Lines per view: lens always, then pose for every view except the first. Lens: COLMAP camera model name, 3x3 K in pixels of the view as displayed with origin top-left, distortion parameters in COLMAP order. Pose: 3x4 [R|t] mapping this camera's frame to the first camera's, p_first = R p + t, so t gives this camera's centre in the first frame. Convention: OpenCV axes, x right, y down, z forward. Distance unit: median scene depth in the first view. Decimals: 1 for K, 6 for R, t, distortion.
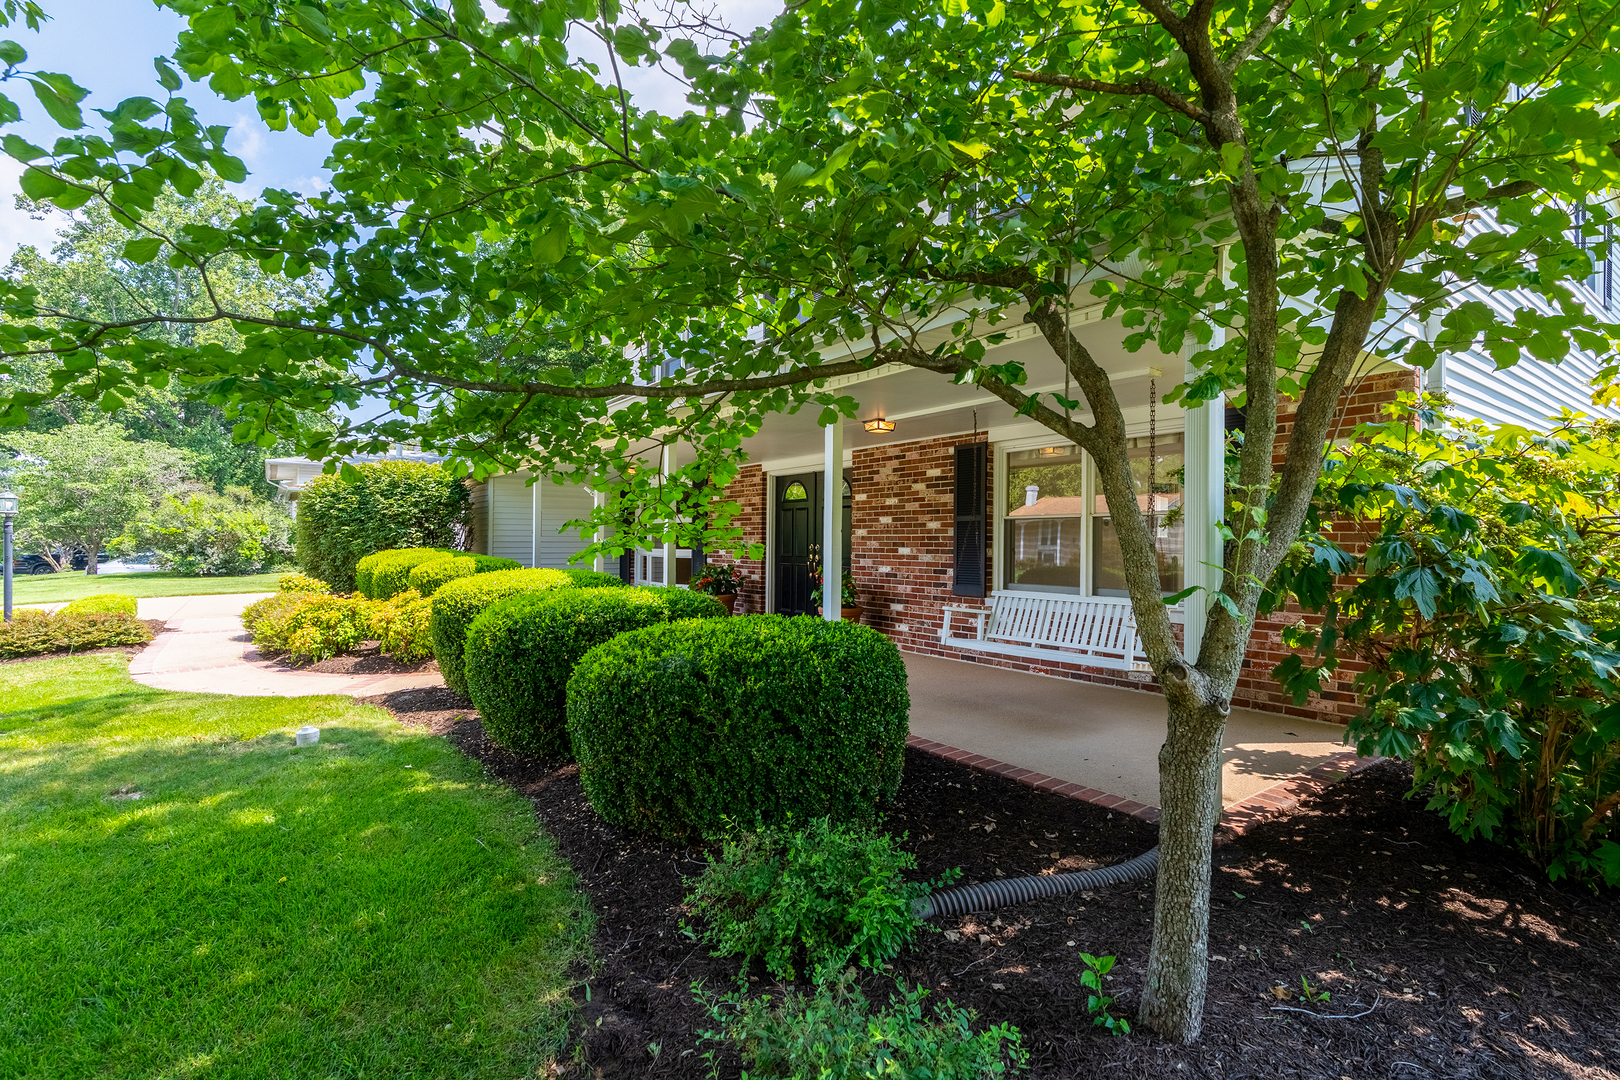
lens RADIAL K [[750.9, 0, 809.1], [0, 750.9, 540.8], [0, 0, 1]] dist [-0.002152, -0.000218]
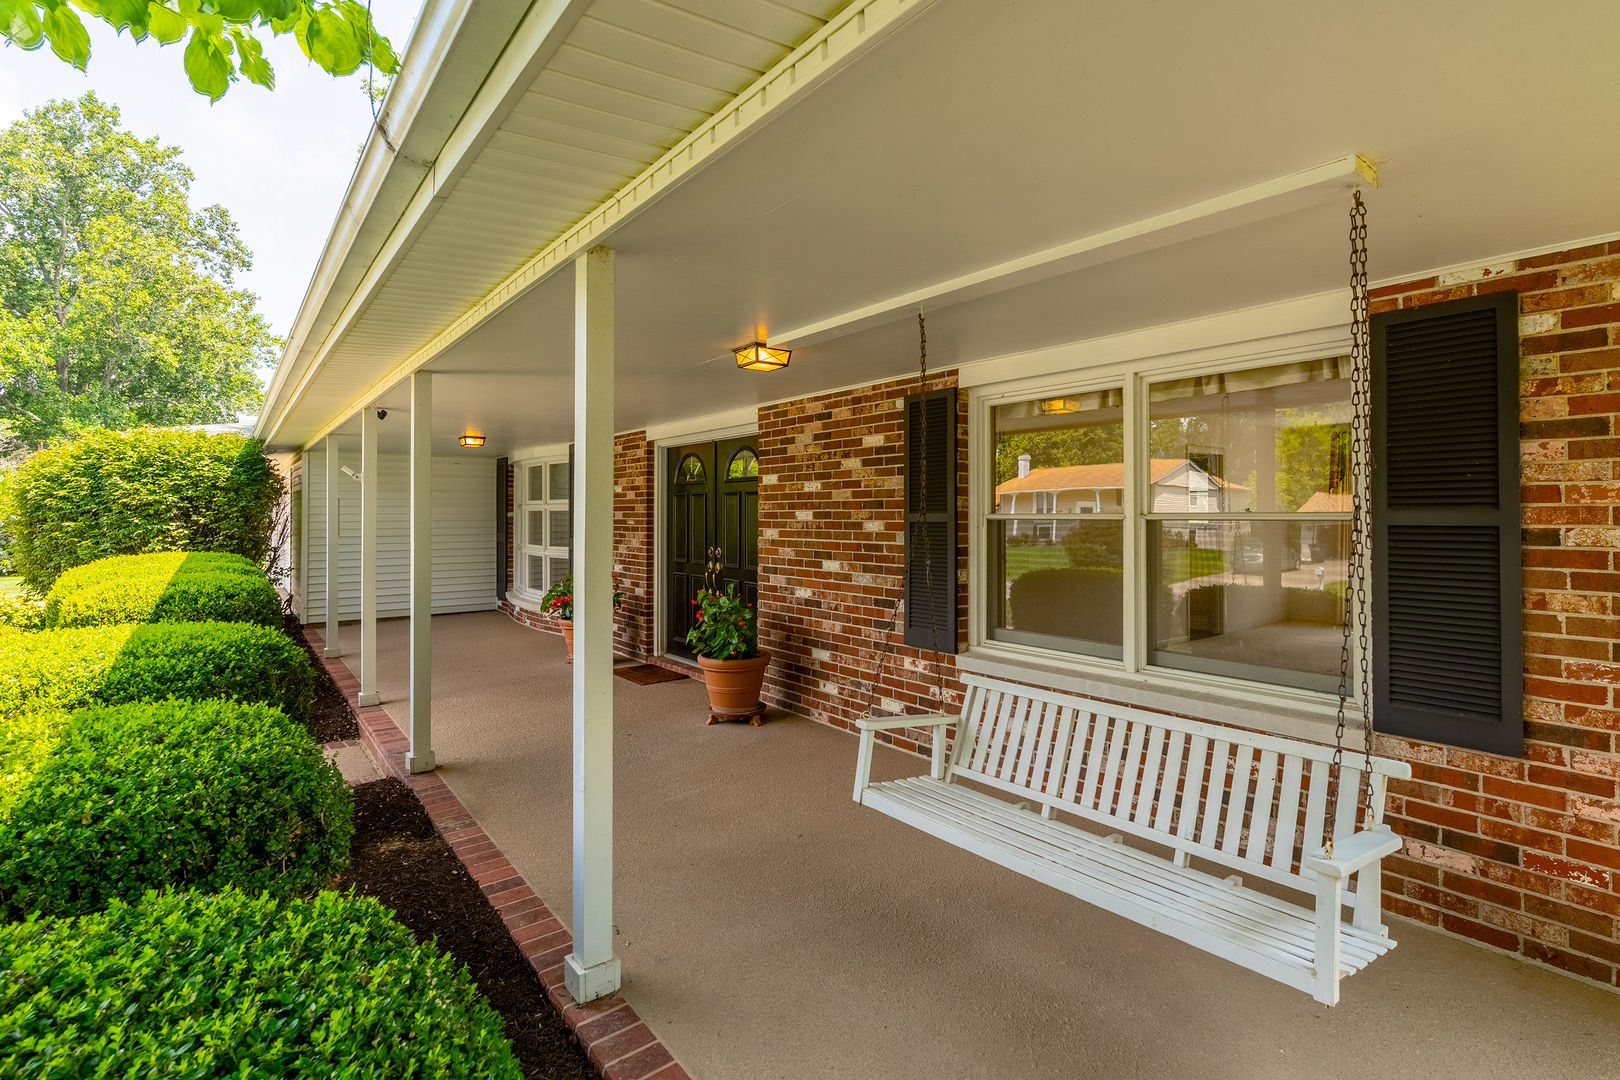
lens RADIAL K [[750.9, 0, 832.0], [0, 750.9, 507.7], [0, 0, 1]] dist [-0.002152, -0.000218]
pose [[0.999224, -0.008567, 0.038438, 0.103478], [0.008717, 0.999955, -0.003736, -0.032708], [-0.038404, 0.004068, 0.999254, 0.372054]]
